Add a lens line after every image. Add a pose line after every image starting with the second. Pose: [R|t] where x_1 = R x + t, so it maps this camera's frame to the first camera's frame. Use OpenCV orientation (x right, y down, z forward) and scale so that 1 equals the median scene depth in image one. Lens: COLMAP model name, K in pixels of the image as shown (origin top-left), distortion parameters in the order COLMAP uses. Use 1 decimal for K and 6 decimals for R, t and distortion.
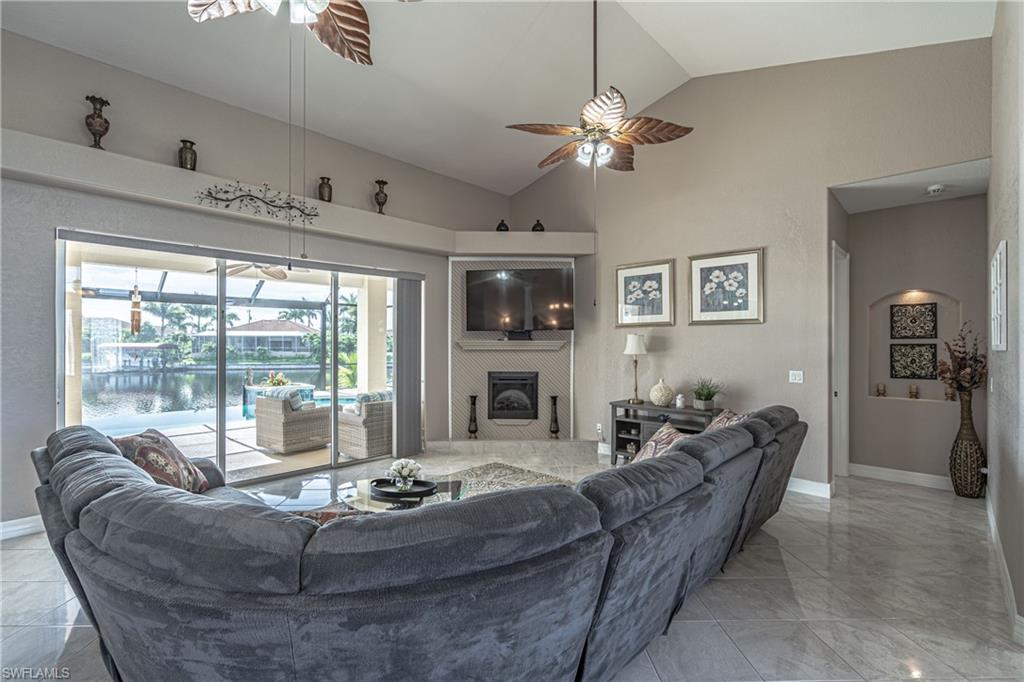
lens RADIAL K [[466.8, 0, 489.5], [0, 466.8, 348.8], [0, 0, 1]] dist [-0.003870, 0.000928]
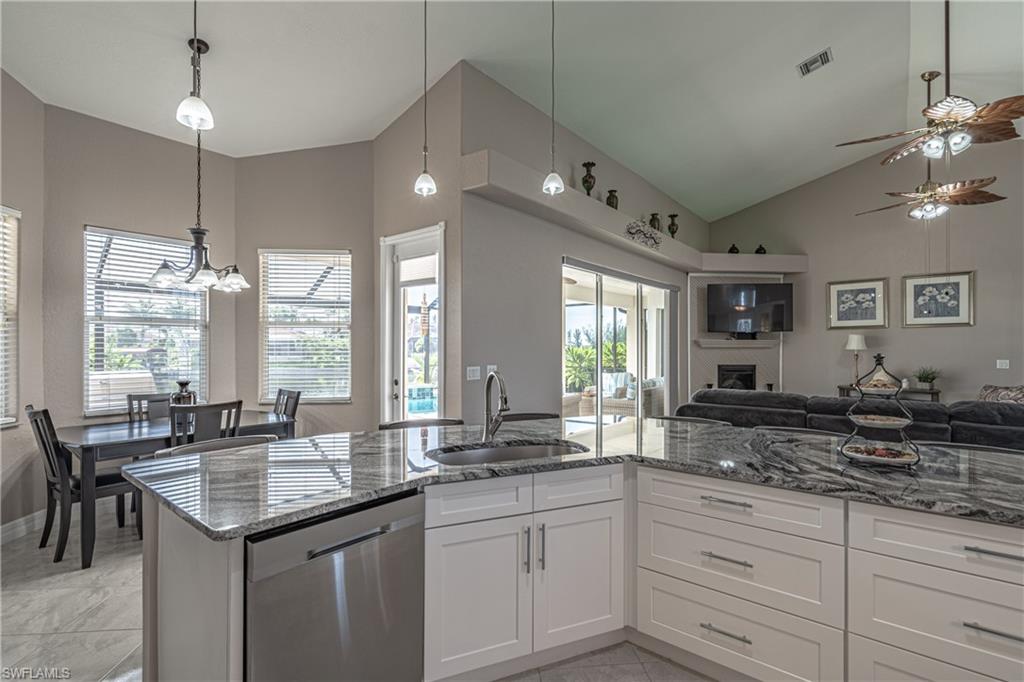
lens RADIAL K [[466.8, 0, 472.9], [0, 466.8, 353.9], [0, 0, 1]] dist [-0.003870, 0.000928]
pose [[0.998655, 0.004445, 0.051654, -0.857828], [-0.003981, 0.999951, -0.009086, 0.041125], [-0.051691, 0.008868, 0.998624, -0.261834]]
